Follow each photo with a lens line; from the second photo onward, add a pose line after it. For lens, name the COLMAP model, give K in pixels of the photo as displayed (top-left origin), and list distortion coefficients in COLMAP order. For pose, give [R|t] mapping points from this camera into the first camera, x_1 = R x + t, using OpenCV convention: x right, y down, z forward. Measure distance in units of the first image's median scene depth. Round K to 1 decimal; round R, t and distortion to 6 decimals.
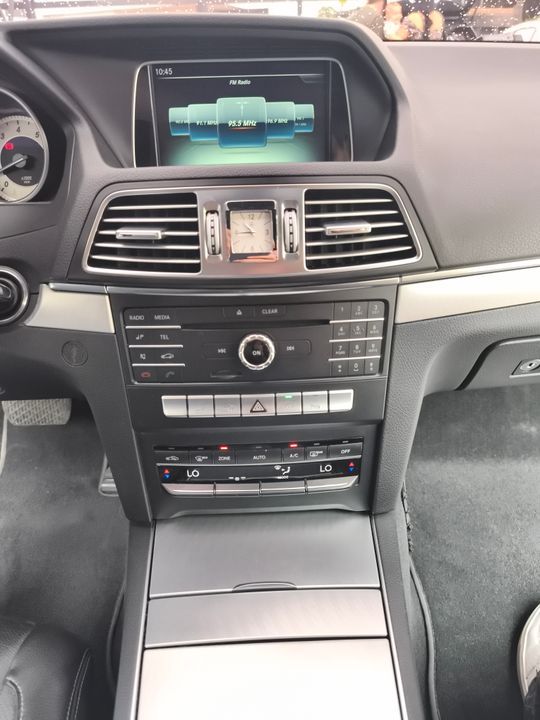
lens RADIAL K [[489.6, 0, 270.0], [0, 489.6, 360.0], [0, 0, 1]] dist [0.049456, -0.074271]
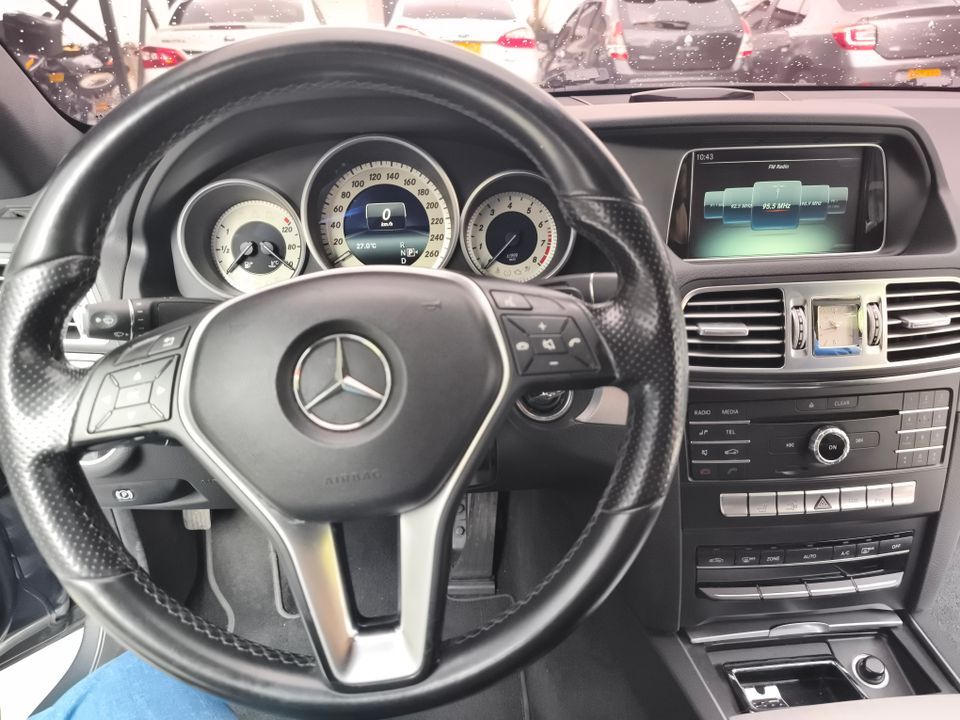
lens RADIAL K [[652.9, 0, 488.1], [0, 652.9, 364.1], [0, 0, 1]] dist [0.049456, -0.074271]
pose [[0.998327, -0.017023, 0.055265, -0.732869], [0.020725, 0.997530, -0.067117, -0.099709], [-0.053986, 0.068150, 0.996213, -0.247416]]
